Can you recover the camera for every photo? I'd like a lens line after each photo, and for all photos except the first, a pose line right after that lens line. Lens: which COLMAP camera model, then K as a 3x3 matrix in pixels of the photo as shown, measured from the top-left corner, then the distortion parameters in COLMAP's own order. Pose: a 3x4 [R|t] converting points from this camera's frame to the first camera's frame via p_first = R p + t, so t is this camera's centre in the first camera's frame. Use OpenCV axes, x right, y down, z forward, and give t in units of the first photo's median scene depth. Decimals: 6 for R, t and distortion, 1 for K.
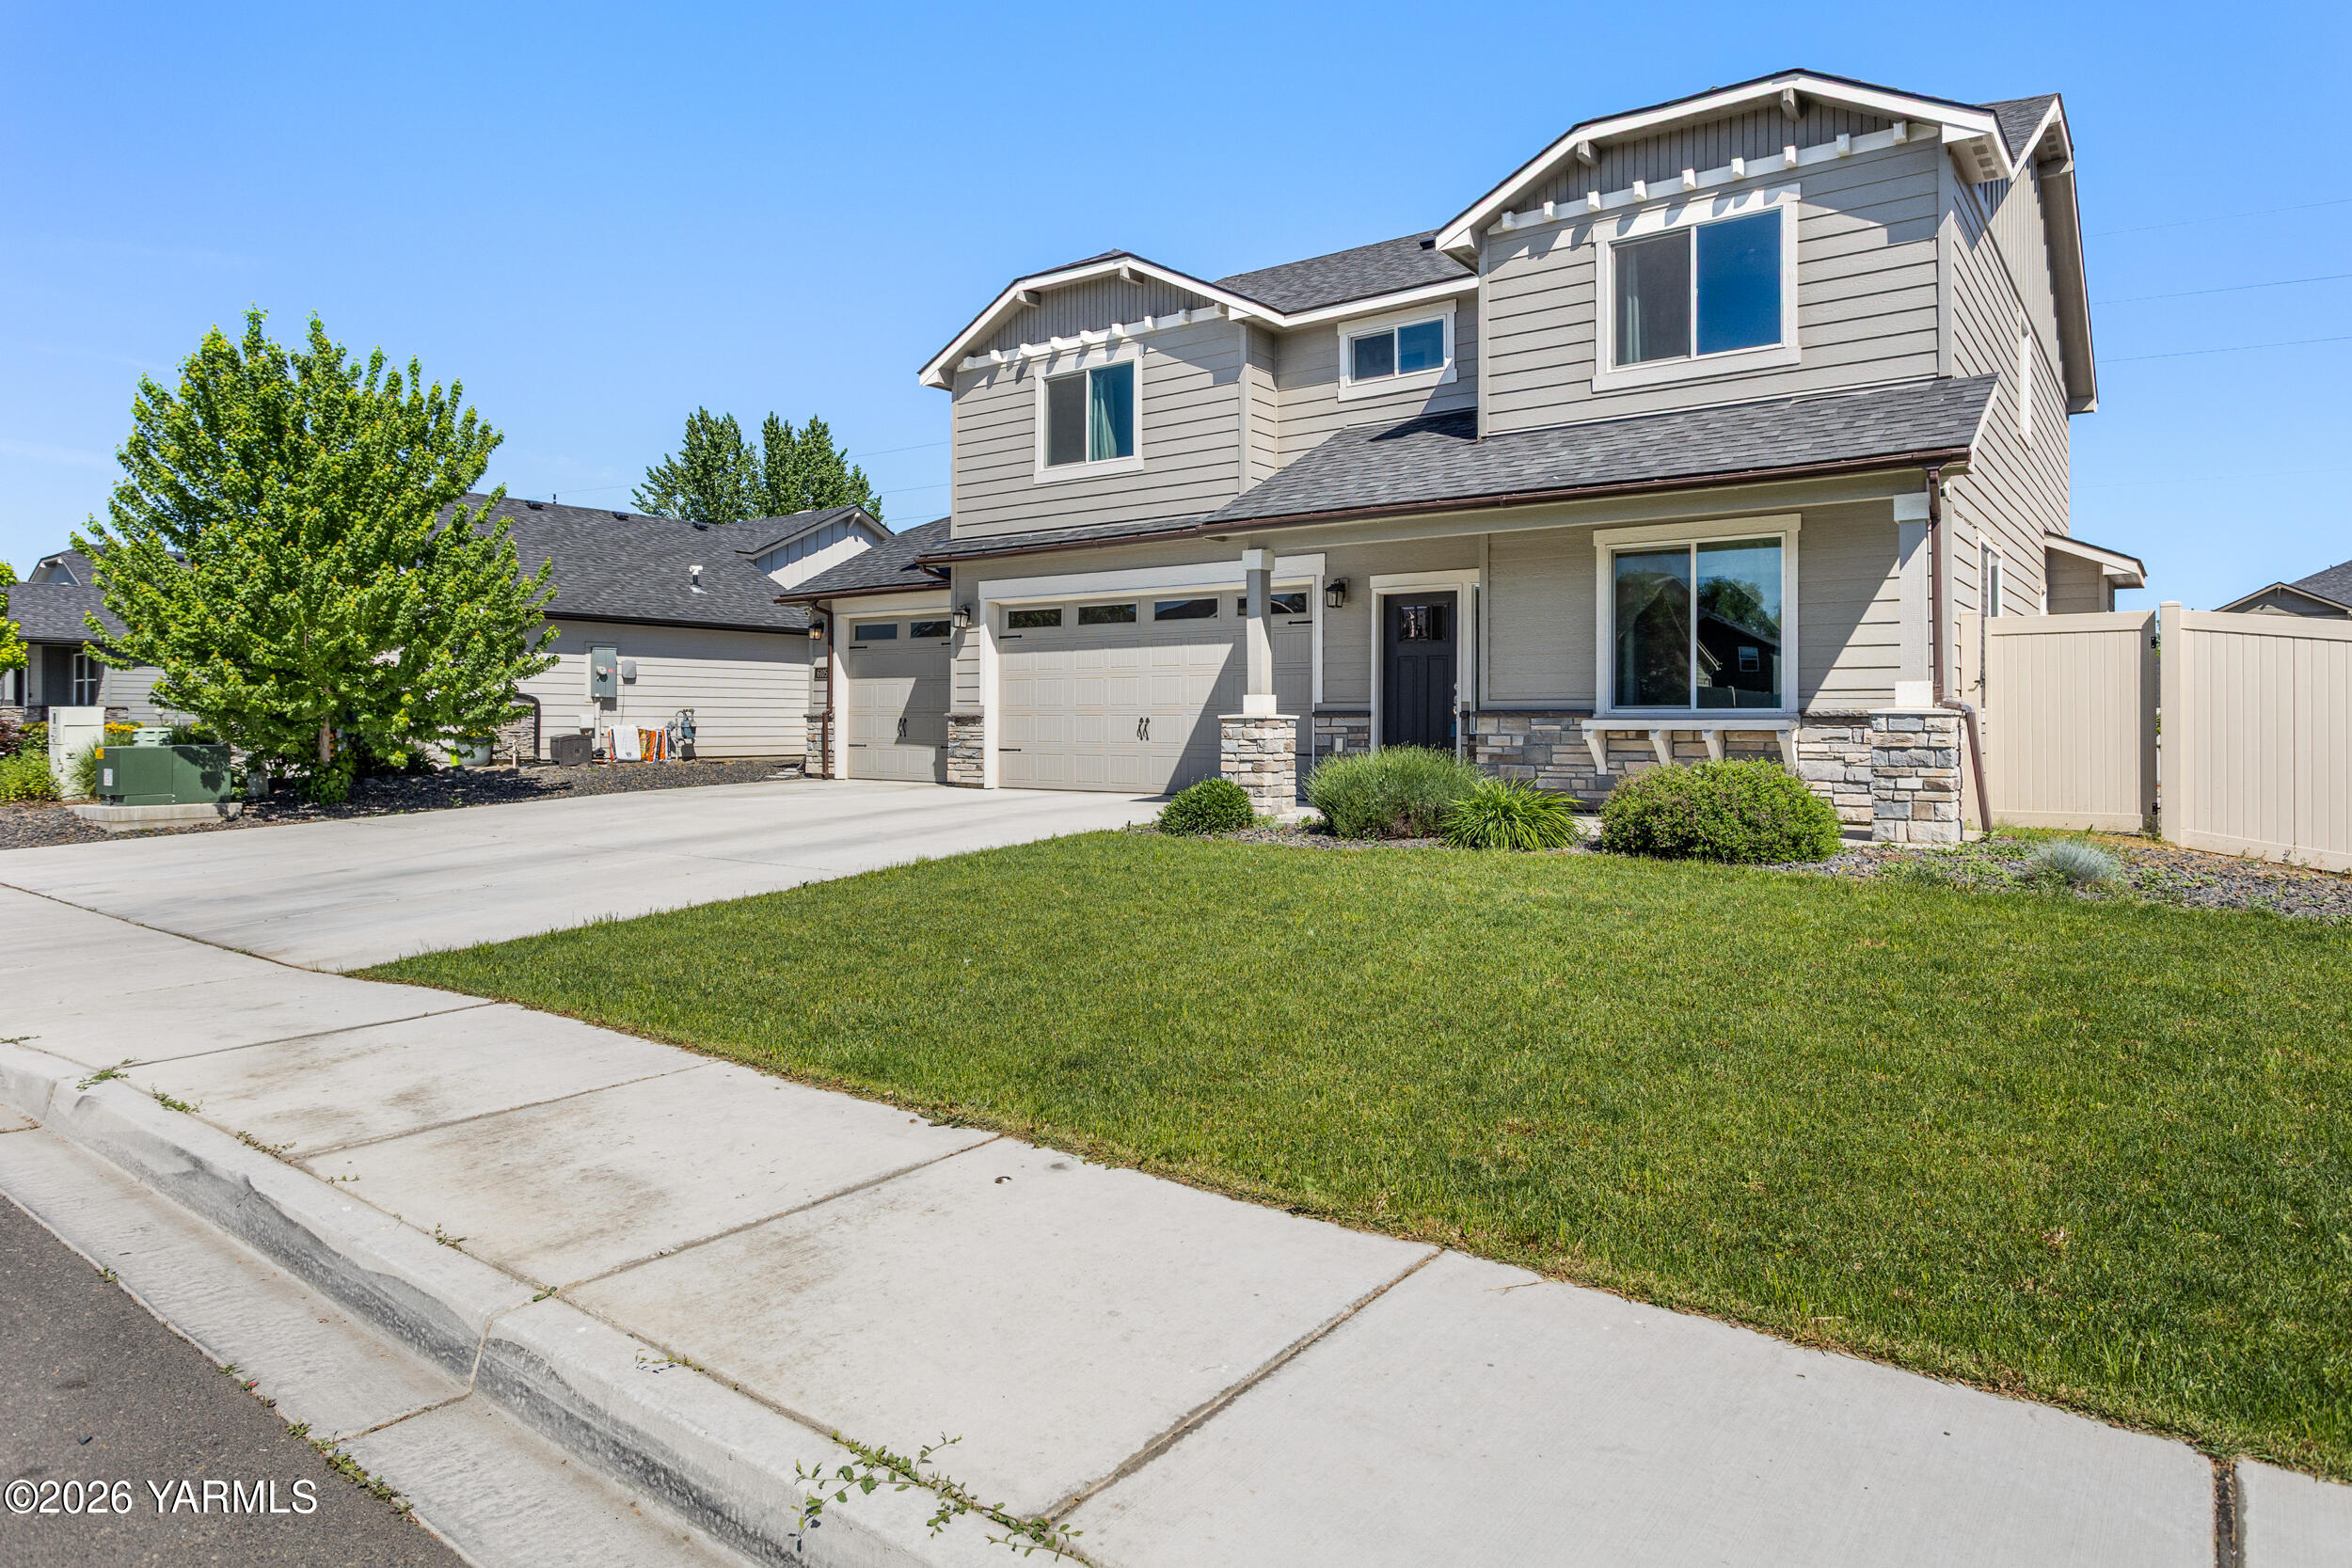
lens RADIAL K [[1382.7, 0, 1156.2], [0, 1382.7, 722.7], [0, 0, 1]] dist [-0.007675, -0.000729]
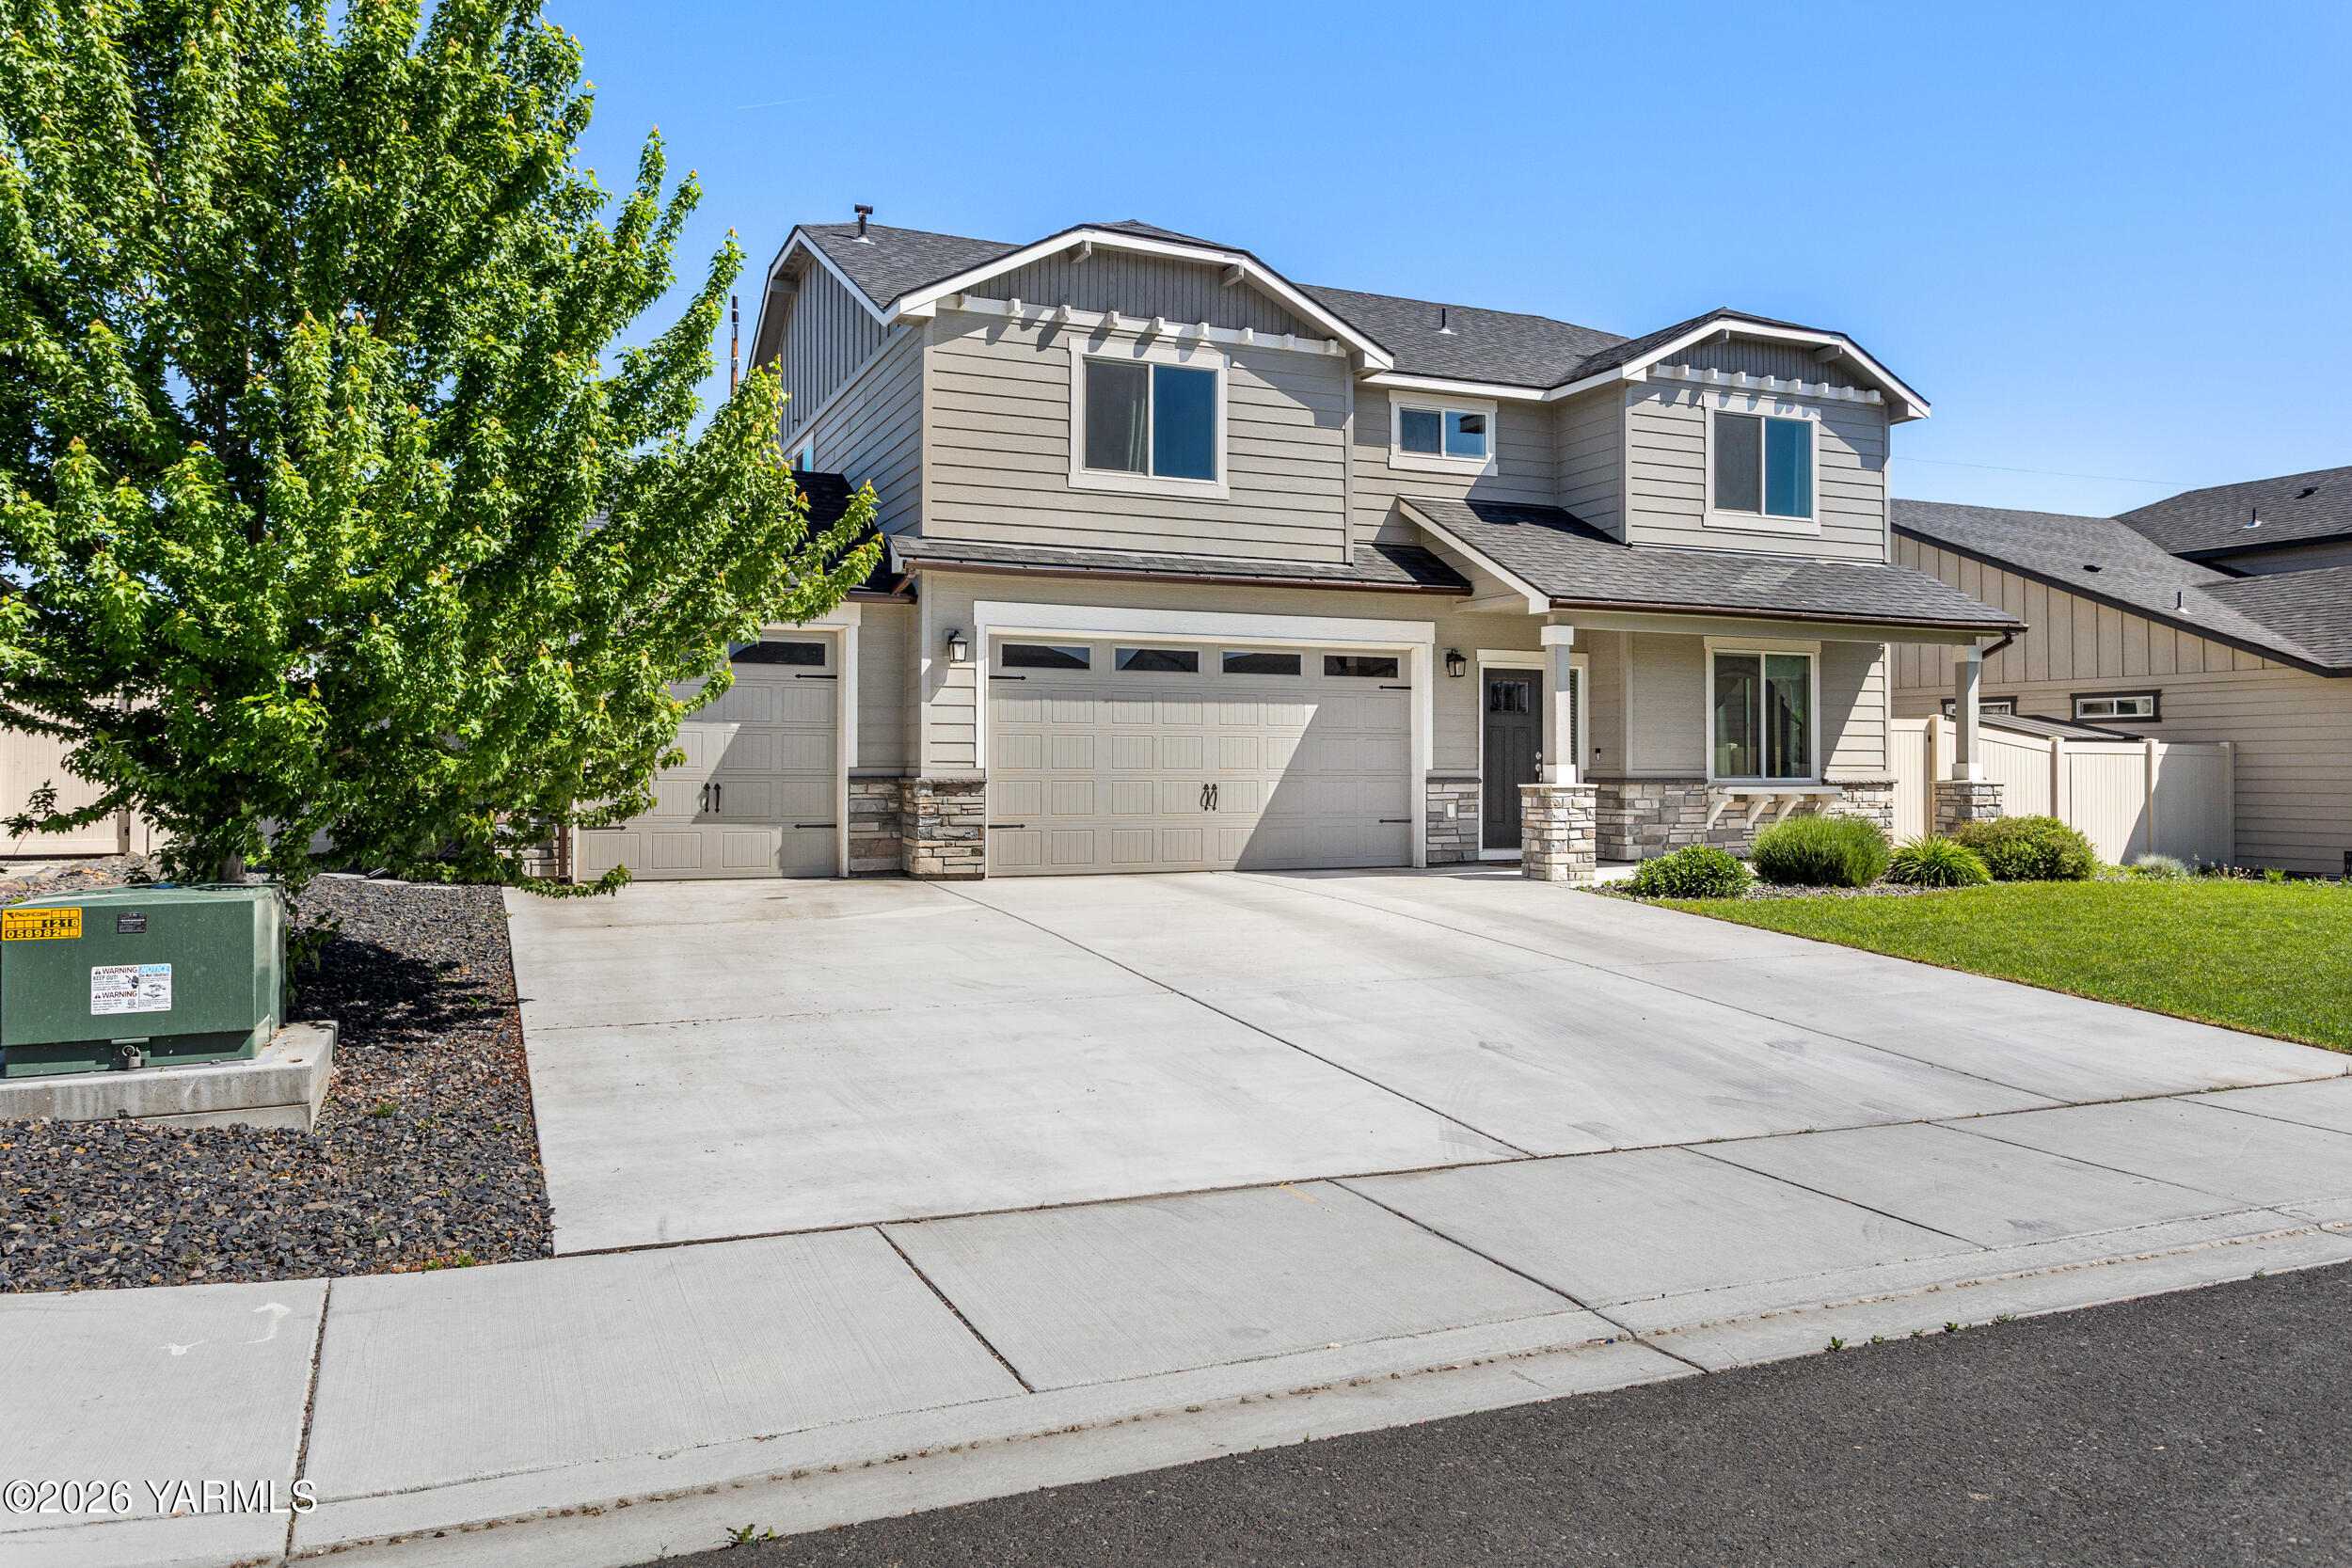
lens RADIAL K [[1630.9, 0, 1176.8], [0, 1630.9, 774.2], [0, 0, 1]] dist [0.005953, 0.000895]
pose [[0.487496, -0.004614, 0.873113, -1.006411], [-0.001979, 0.999978, 0.006390, -0.017951], [-0.873123, -0.004843, 0.487476, 0.572640]]
